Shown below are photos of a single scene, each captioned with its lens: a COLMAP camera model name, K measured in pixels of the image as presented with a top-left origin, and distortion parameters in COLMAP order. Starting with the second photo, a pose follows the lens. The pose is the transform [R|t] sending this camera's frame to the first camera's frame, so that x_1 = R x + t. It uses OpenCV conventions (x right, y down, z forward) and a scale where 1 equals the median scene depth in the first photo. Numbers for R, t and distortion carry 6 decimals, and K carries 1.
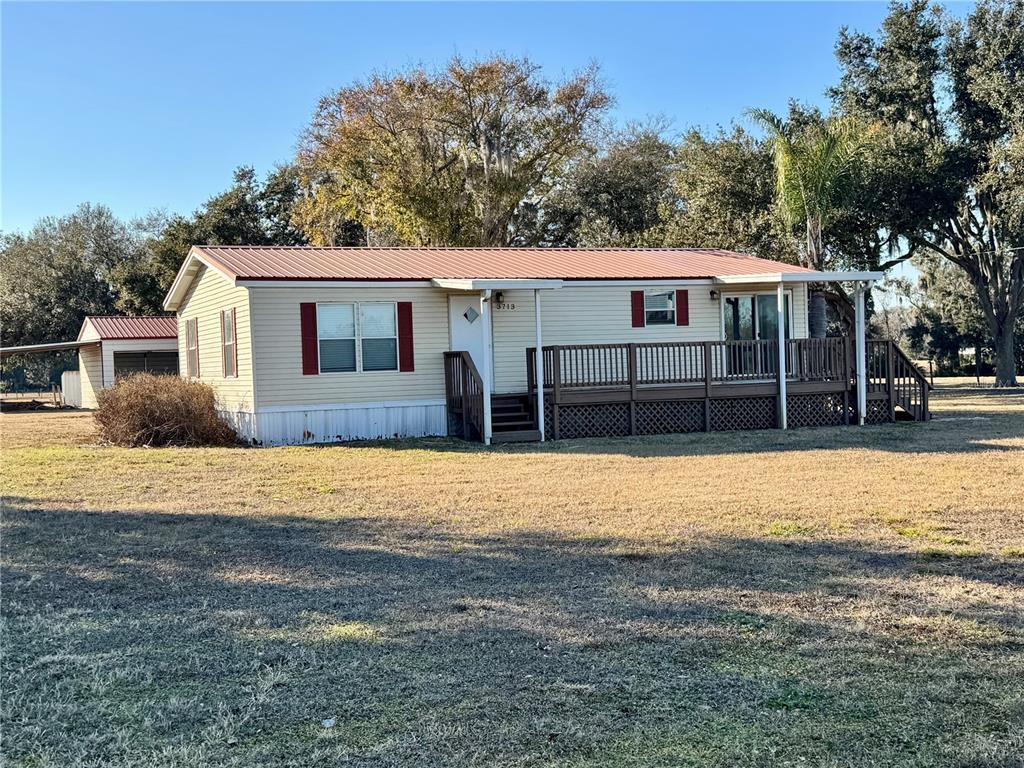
lens RADIAL K [[1320.8, 0, 519.2], [0, 1320.8, 376.9], [0, 0, 1]] dist [0.061590, 0.000000]
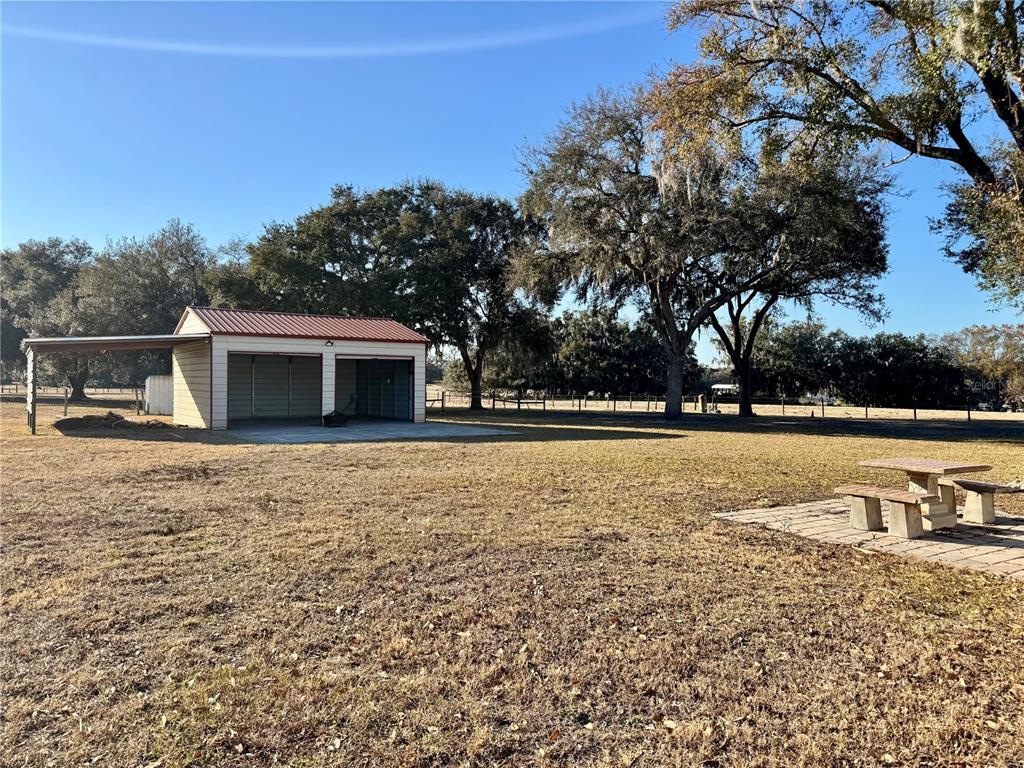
lens RADIAL K [[723.3, 0, 518.9], [0, 723.3, 389.3], [0, 0, 1]] dist [0.064649, -0.076608]
pose [[0.988013, 0.040544, 0.148951, -0.696223], [-0.040180, 0.999178, -0.005452, -0.007471], [-0.149050, -0.000599, 0.988830, 1.951937]]
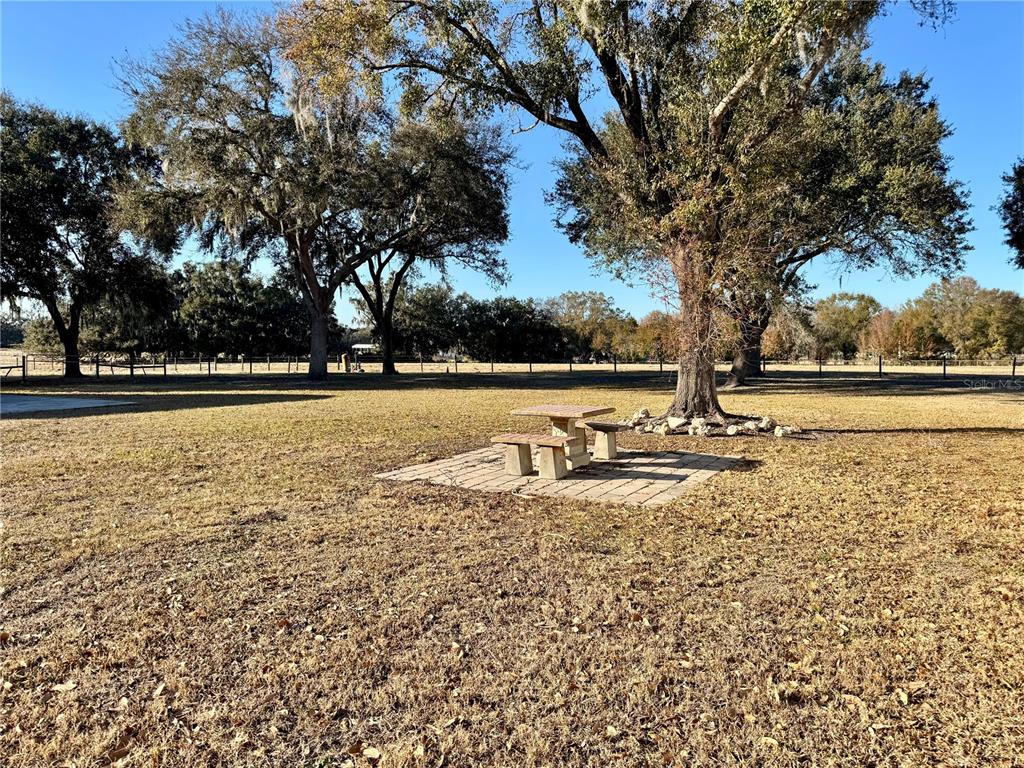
lens RADIAL K [[723.3, 0, 519.1], [0, 723.3, 383.6], [0, 0, 1]] dist [0.064649, -0.076608]
pose [[0.803703, -0.004627, 0.595013, -0.691007], [-0.014553, 0.999518, 0.027430, -0.004122], [-0.594853, -0.030705, 0.803248, 1.993961]]
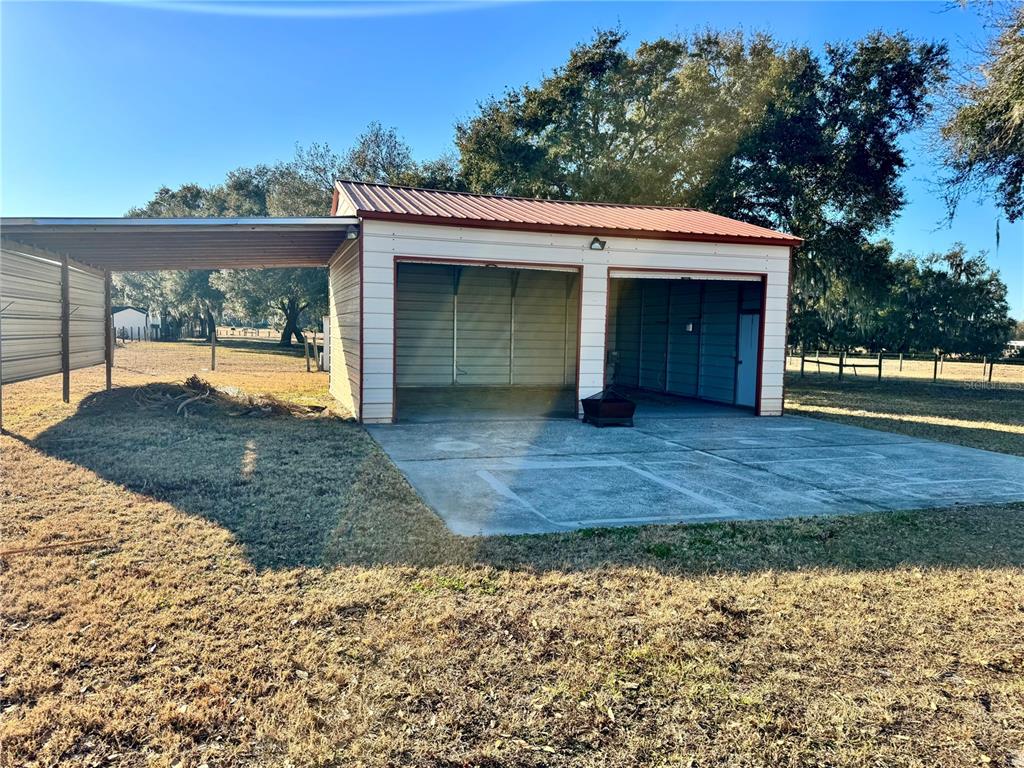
lens RADIAL K [[723.3, 0, 512.5], [0, 723.3, 391.4], [0, 0, 1]] dist [0.064649, -0.076608]
pose [[0.987995, 0.067517, -0.138952, -0.836805], [-0.056864, 0.995231, 0.079259, -0.003453], [0.143640, -0.070406, 0.987122, 2.771056]]
